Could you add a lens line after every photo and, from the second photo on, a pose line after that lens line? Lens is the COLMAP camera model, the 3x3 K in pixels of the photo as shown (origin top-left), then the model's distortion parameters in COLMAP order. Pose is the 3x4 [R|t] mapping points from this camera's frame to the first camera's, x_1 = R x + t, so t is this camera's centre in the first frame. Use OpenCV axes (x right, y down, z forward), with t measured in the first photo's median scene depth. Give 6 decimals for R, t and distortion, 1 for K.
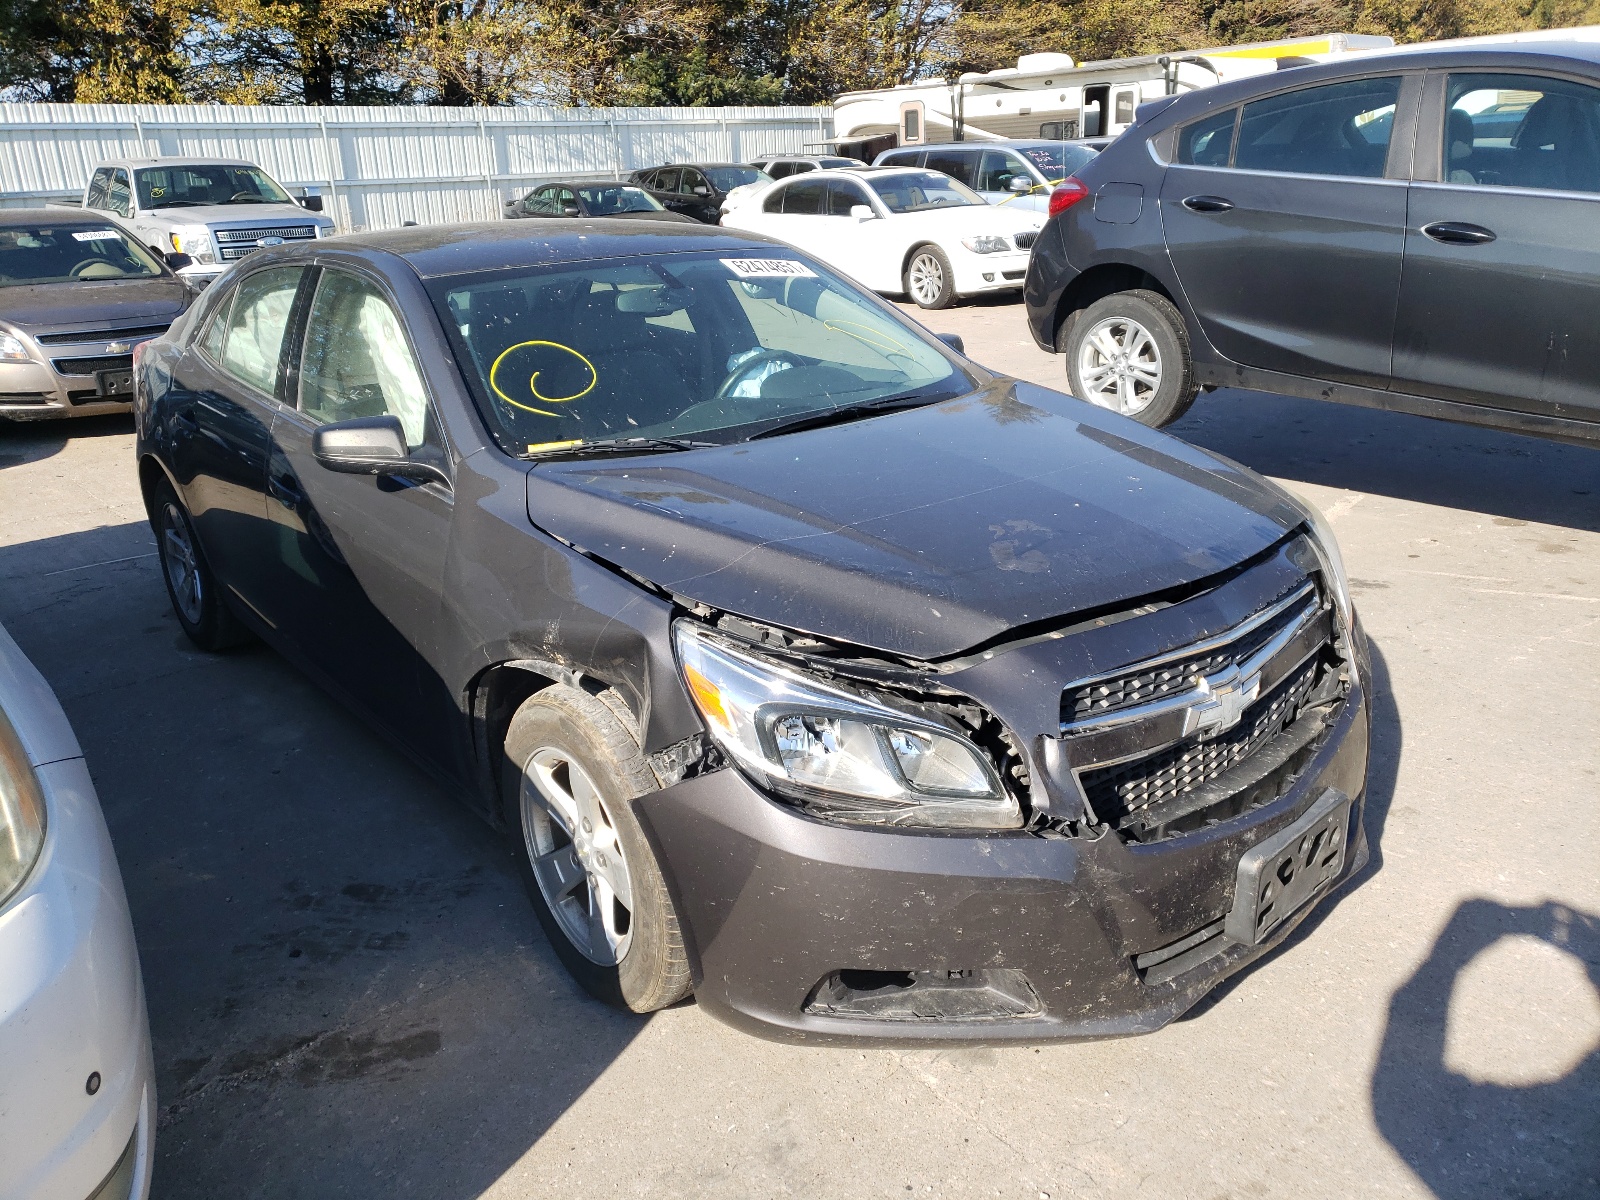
lens RADIAL K [[1207.9, 0, 800.0], [0, 1207.9, 600.0], [0, 0, 1]] dist [0.010801, 0.008777]
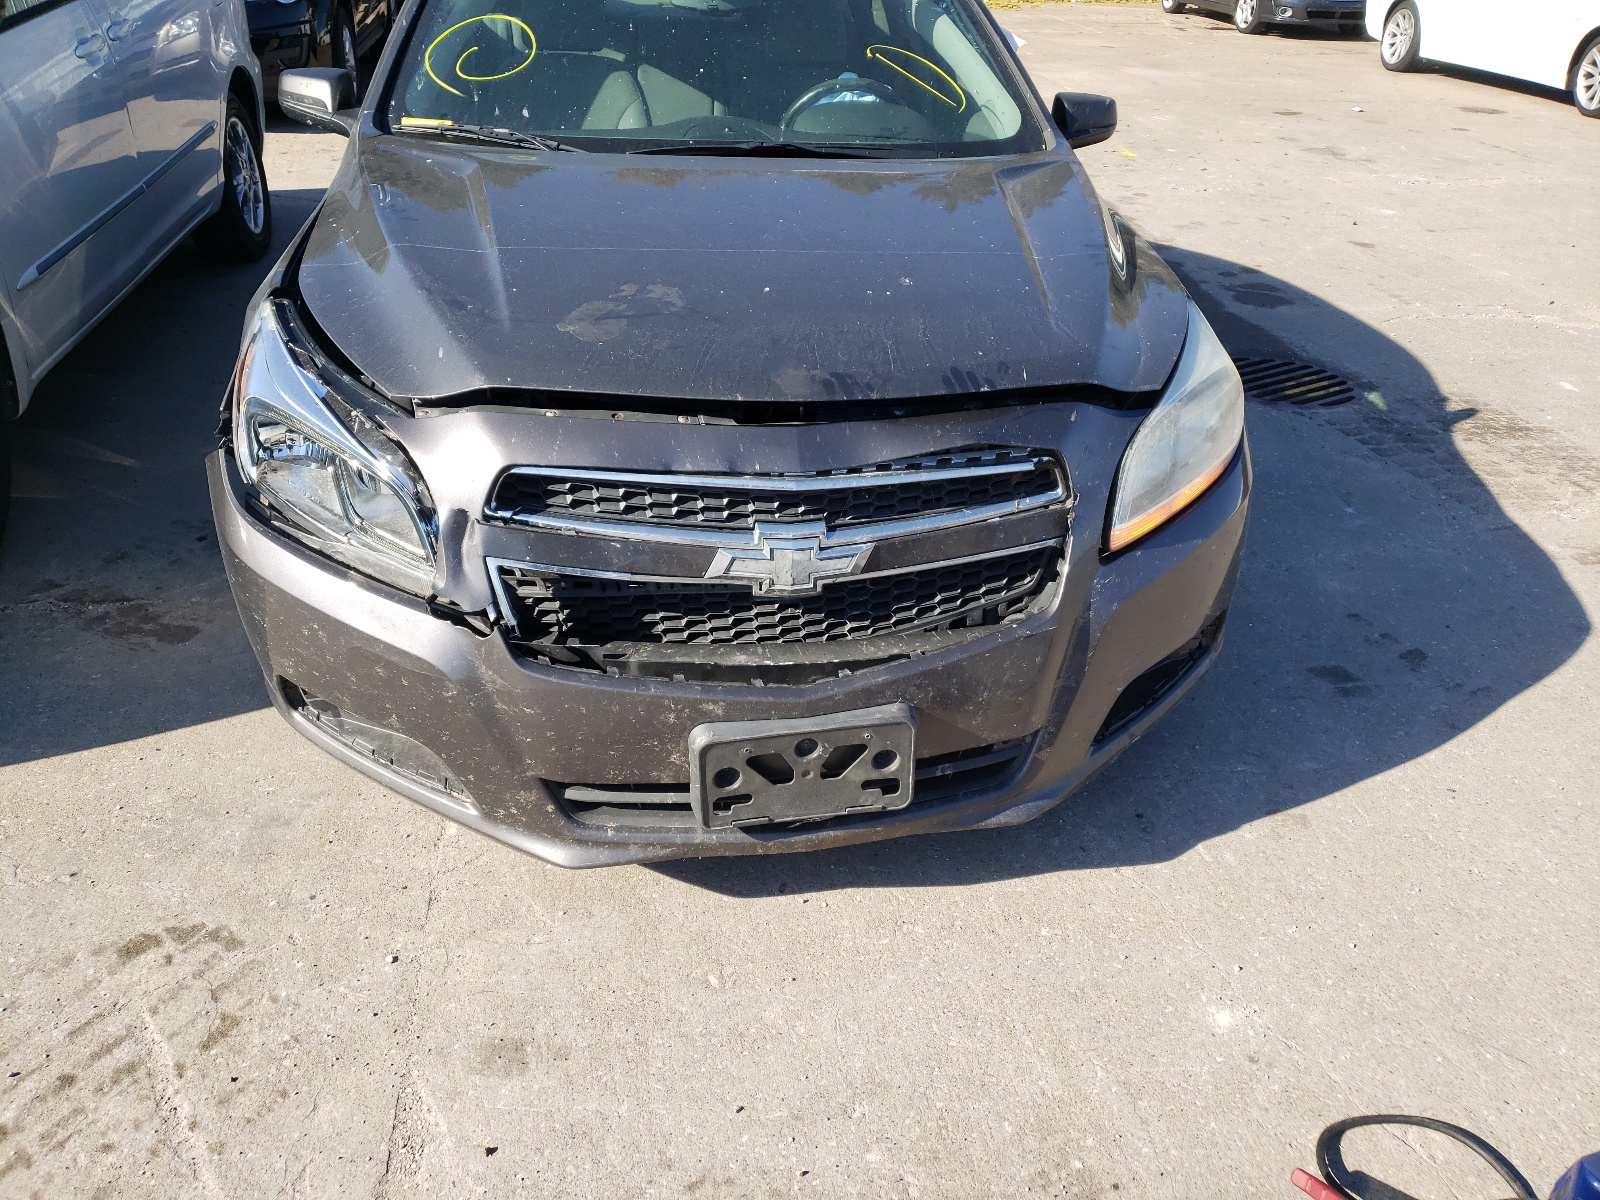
lens RADIAL K [[1207.9, 0, 800.0], [0, 1207.9, 600.0], [0, 0, 1]] dist [0.010801, 0.008777]
pose [[0.861558, 0.323589, -0.391161, 0.705143], [-0.243708, 0.939563, 0.240473, -0.091771], [0.445335, -0.111853, 0.888350, 0.277210]]
